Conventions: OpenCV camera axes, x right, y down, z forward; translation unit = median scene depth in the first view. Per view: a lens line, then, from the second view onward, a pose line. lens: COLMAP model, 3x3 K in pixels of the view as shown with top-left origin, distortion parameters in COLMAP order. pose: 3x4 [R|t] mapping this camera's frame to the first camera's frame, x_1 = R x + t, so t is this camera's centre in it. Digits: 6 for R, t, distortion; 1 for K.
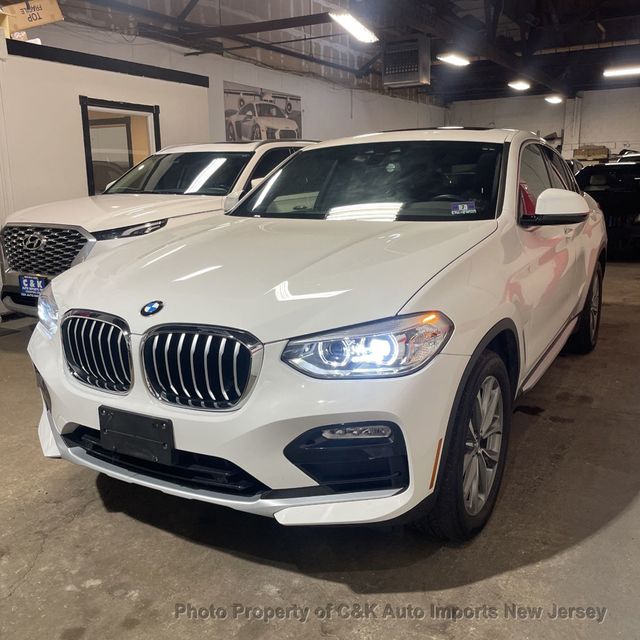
lens RADIAL K [[637.4, 0, 320.0], [0, 637.4, 320.0], [0, 0, 1]] dist [0.105641, -0.151575]
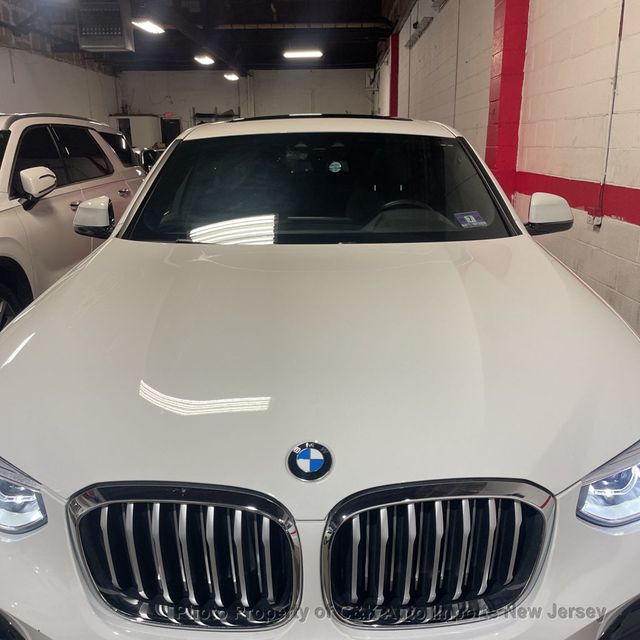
lens RADIAL K [[637.4, 0, 320.0], [0, 637.4, 320.0], [0, 0, 1]] dist [0.105641, -0.151575]
pose [[0.870307, -0.123317, 0.476821, -0.352969], [0.104460, 0.992338, 0.065978, -0.121421], [-0.481304, -0.007612, 0.876521, 0.369391]]
